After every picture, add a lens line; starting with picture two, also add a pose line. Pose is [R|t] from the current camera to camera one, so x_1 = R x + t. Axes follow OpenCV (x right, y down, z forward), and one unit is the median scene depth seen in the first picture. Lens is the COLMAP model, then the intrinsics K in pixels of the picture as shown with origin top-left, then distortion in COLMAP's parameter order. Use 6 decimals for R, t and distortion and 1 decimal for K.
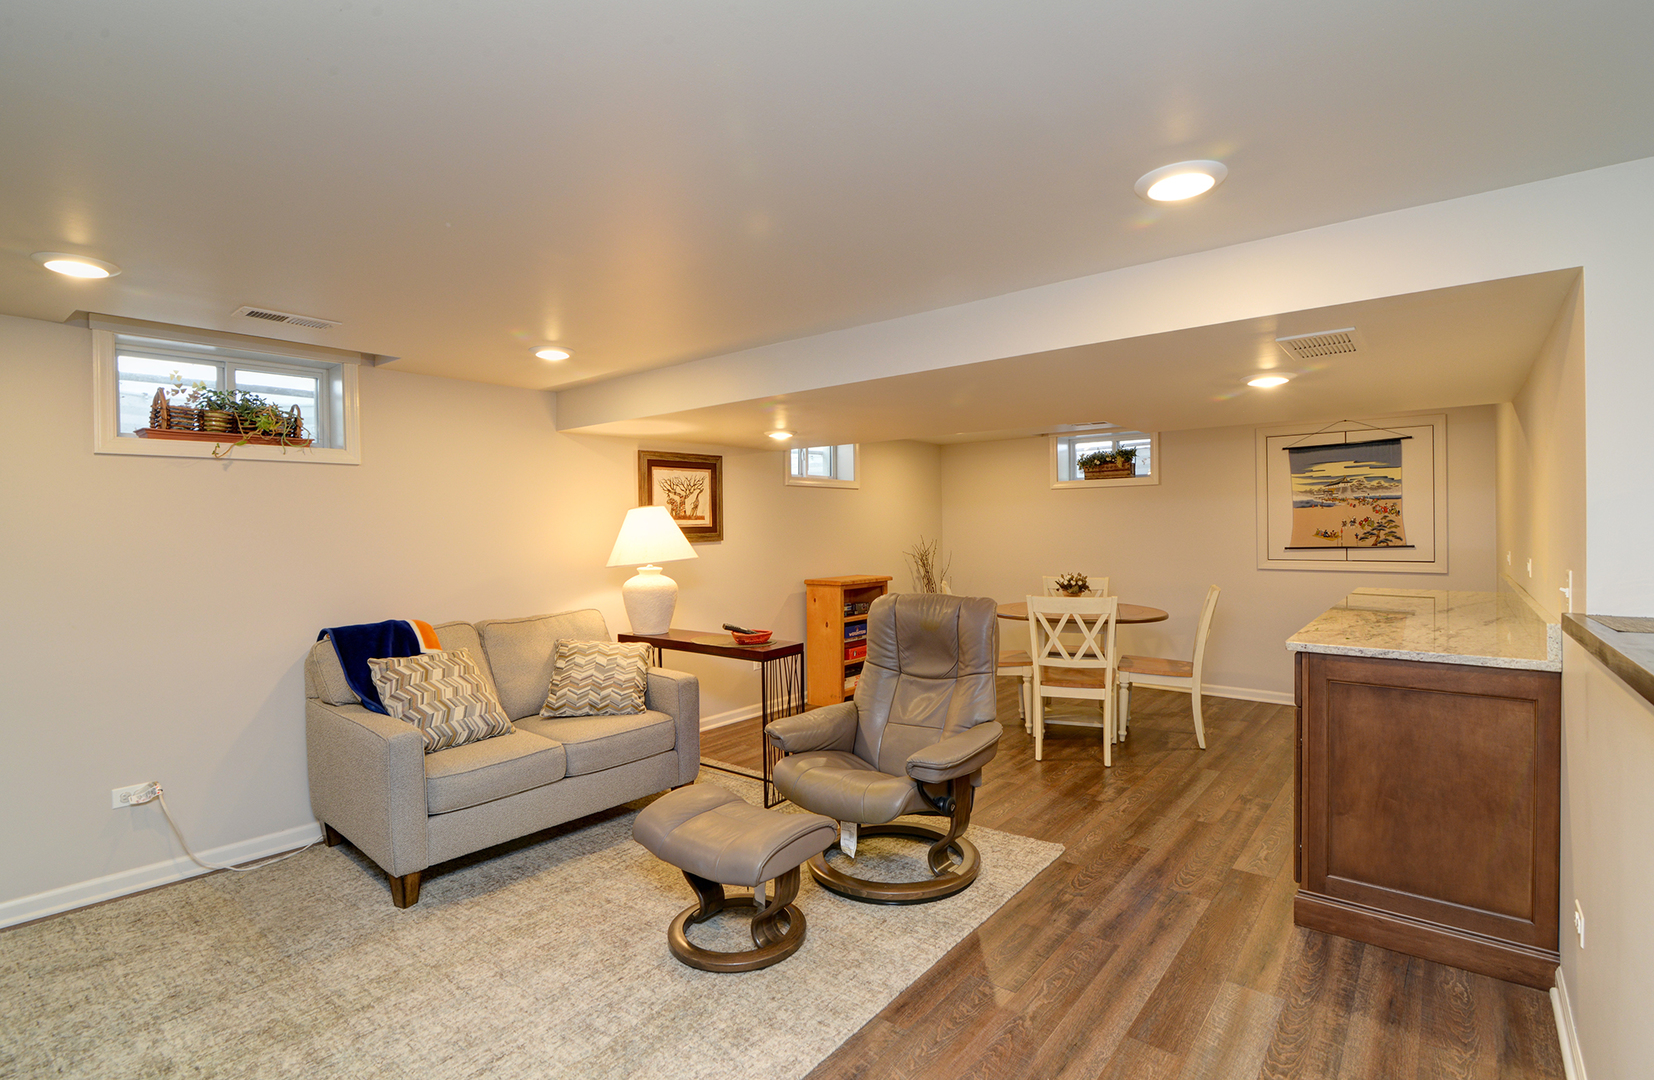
lens RADIAL K [[776.8, 0, 817.1], [0, 776.8, 536.9], [0, 0, 1]] dist [-0.014572, 0.000369]
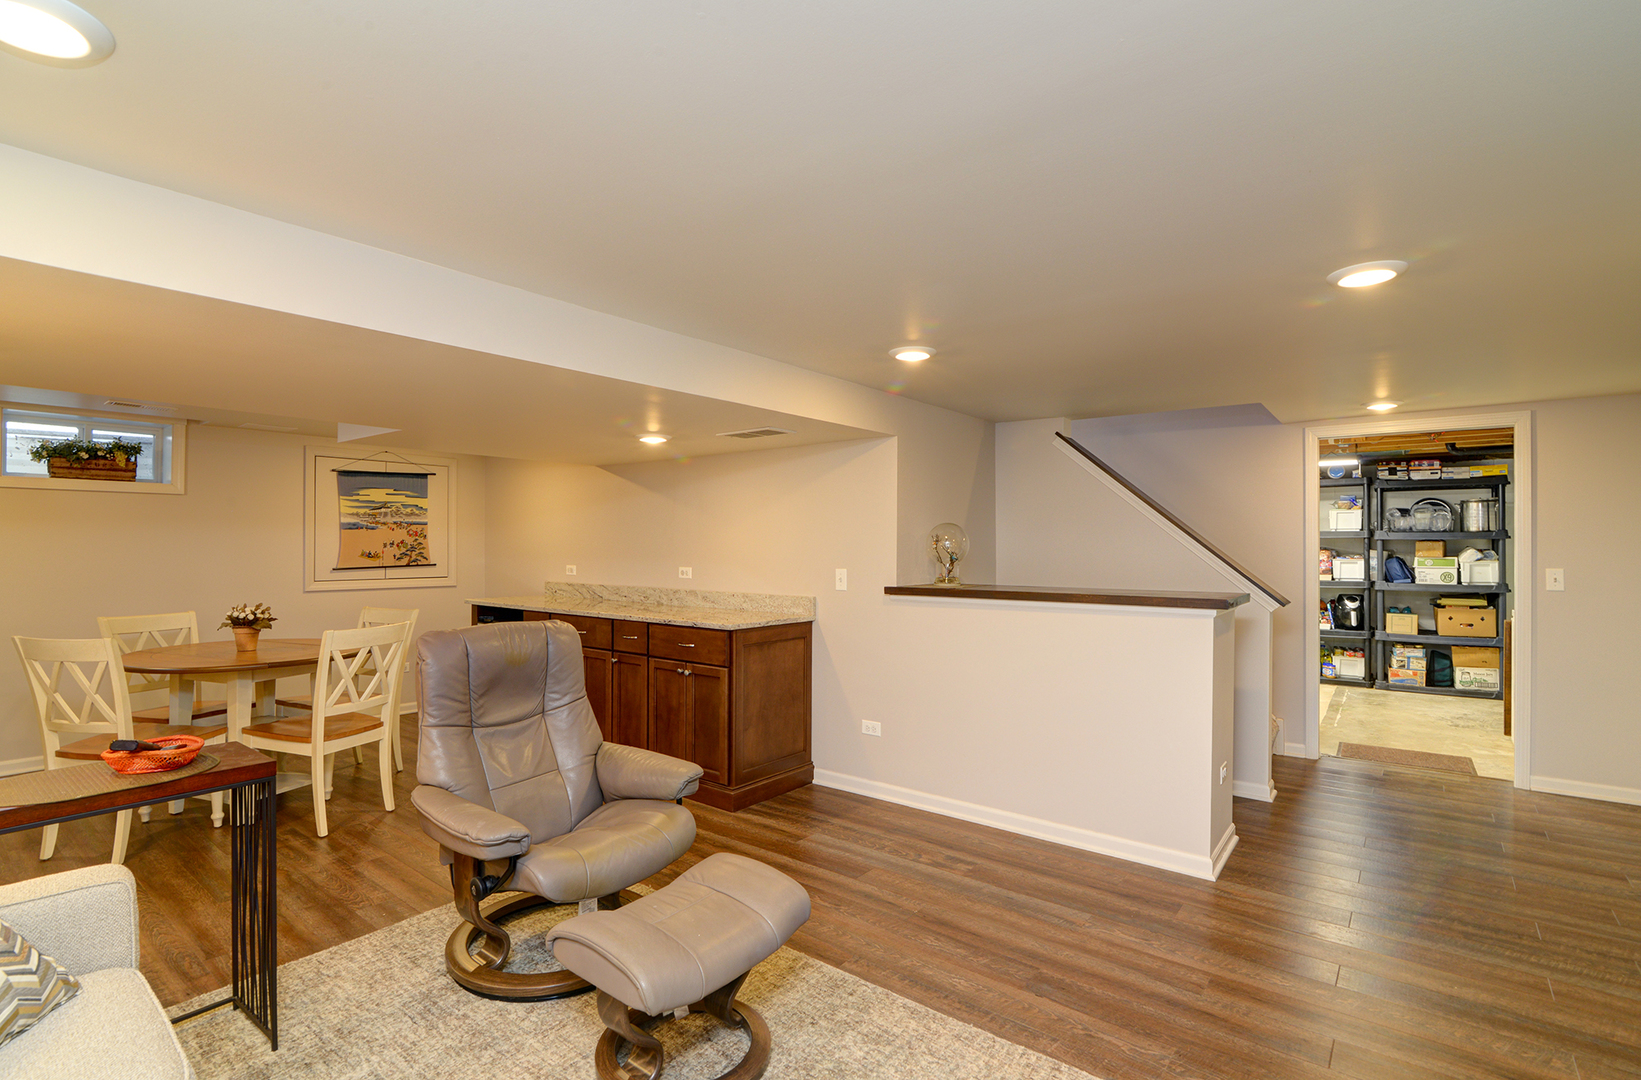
lens RADIAL K [[766.9, 0, 820.5], [0, 766.9, 540.0], [0, 0, 1]] dist [-0.003048, -0.000274]
pose [[-0.016330, 0.017455, 0.999714, -0.668071], [0.009078, 0.999809, -0.017309, -0.000248], [-0.999825, 0.008793, -0.016485, 0.640408]]
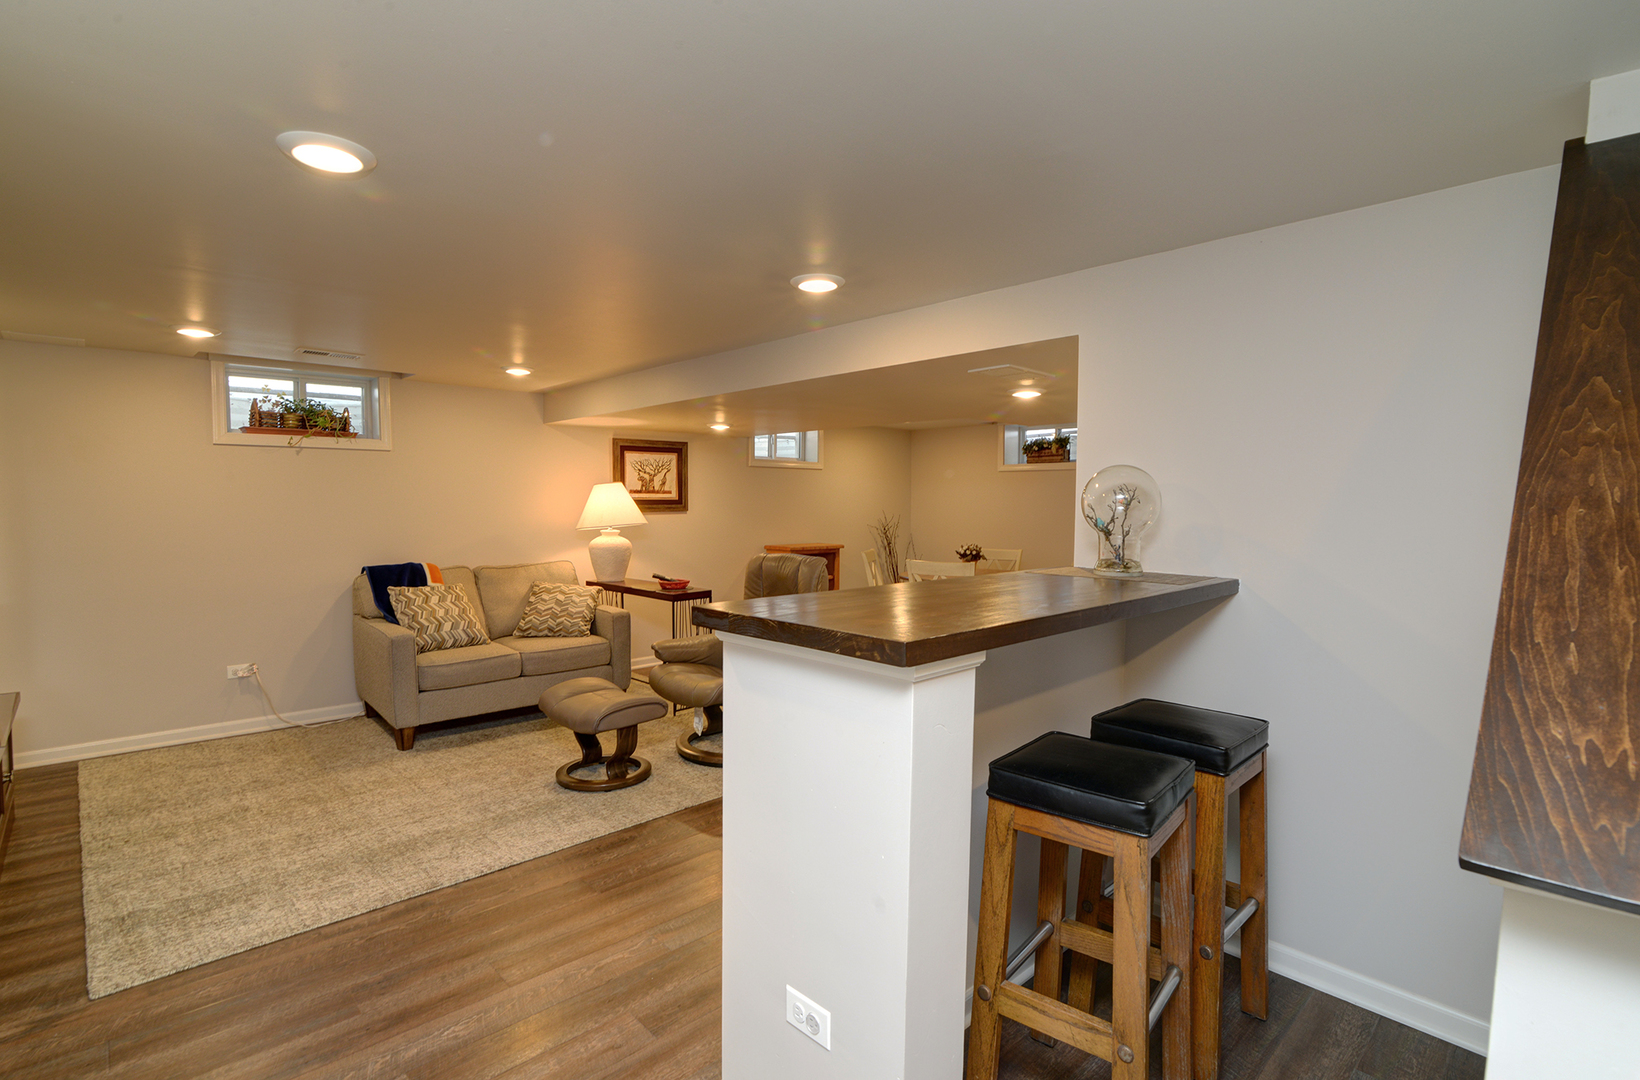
lens RADIAL K [[772.3, 0, 810.2], [0, 772.3, 542.9], [0, 0, 1]] dist [-0.013727, -0.000509]
pose [[0.992523, 0.025108, -0.119444, 0.331981], [-0.020021, 0.998848, 0.043600, -0.002738], [0.120402, -0.040883, 0.991883, -0.293630]]
